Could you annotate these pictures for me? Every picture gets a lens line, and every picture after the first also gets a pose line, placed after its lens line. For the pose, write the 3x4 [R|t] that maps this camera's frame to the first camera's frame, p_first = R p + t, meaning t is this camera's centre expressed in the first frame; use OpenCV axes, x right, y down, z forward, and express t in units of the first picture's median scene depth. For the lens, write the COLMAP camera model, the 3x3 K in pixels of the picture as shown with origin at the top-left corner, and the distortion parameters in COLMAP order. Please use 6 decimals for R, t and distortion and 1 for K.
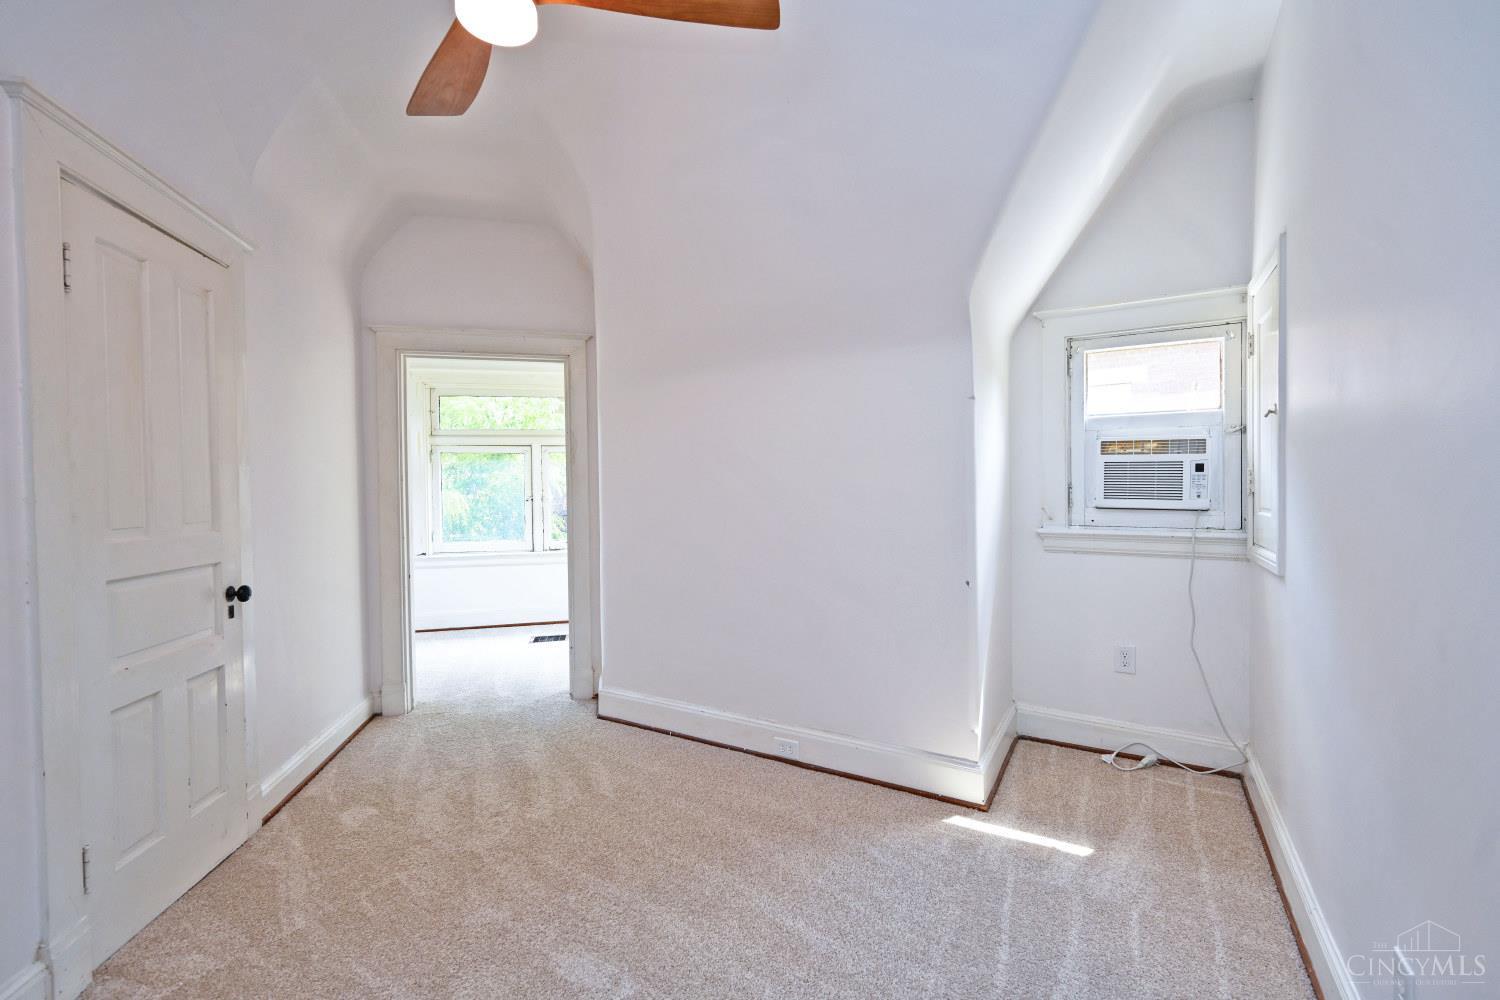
lens RADIAL K [[617.8, 0, 751.7], [0, 617.8, 498.6], [0, 0, 1]] dist [-0.001344, 0.000213]
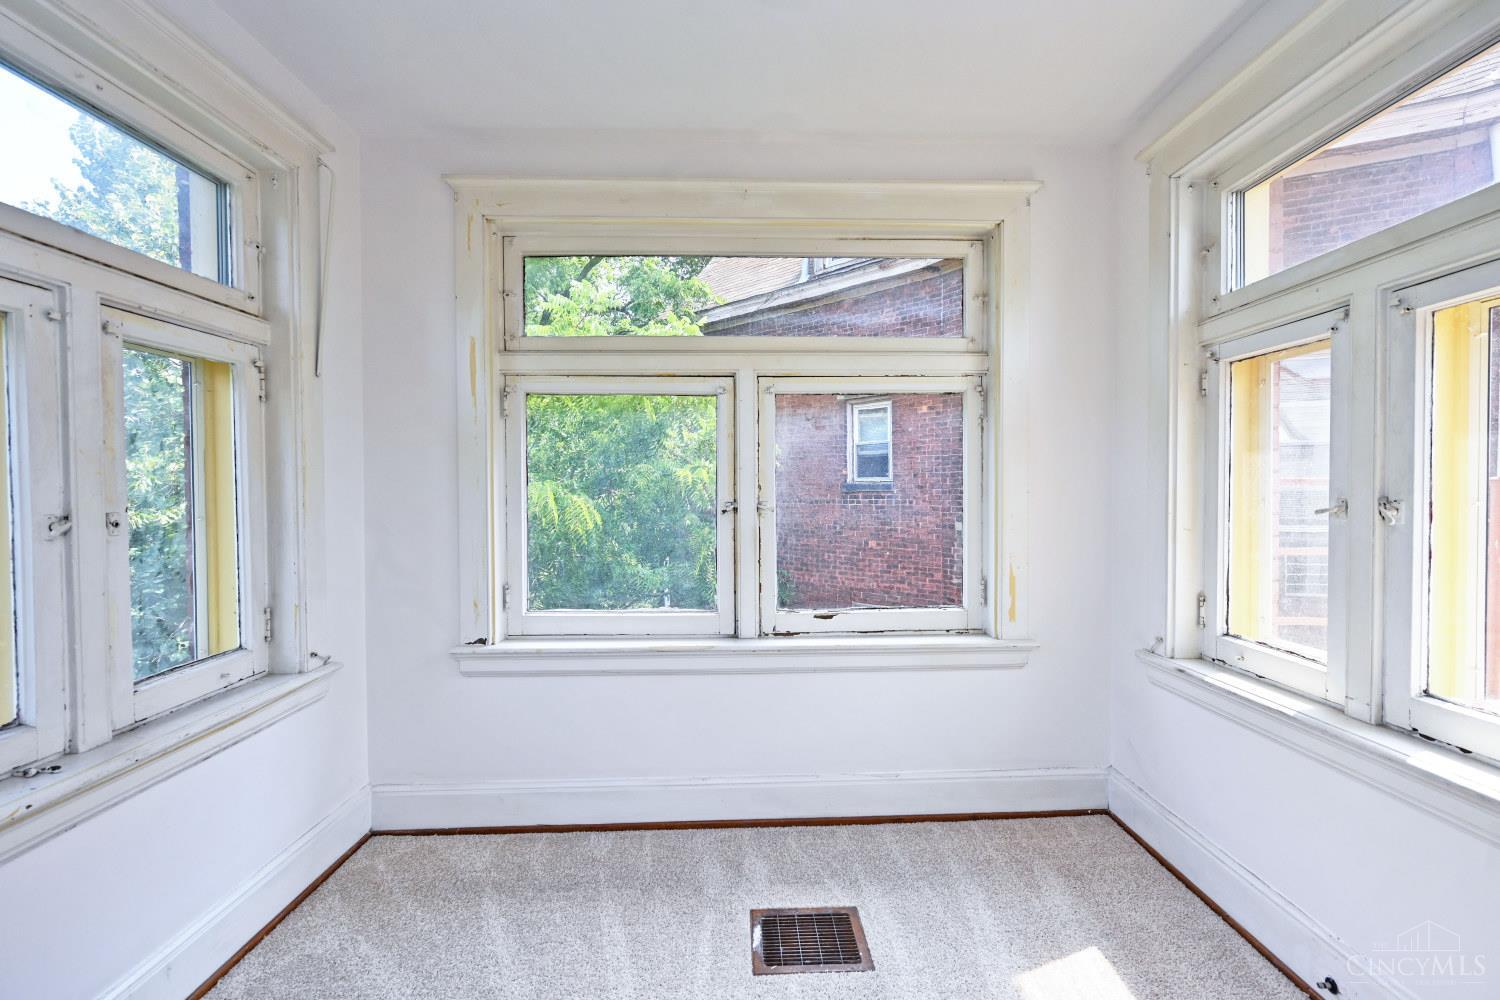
lens RADIAL K [[680.4, 0, 752.0], [0, 680.4, 499.0], [0, 0, 1]] dist [0.001289, -0.000100]
pose [[0.975983, 0.009710, -0.217628, -0.264615], [-0.011652, 0.999903, -0.007643, -0.002640], [0.217533, 0.009995, 0.976002, 0.608662]]
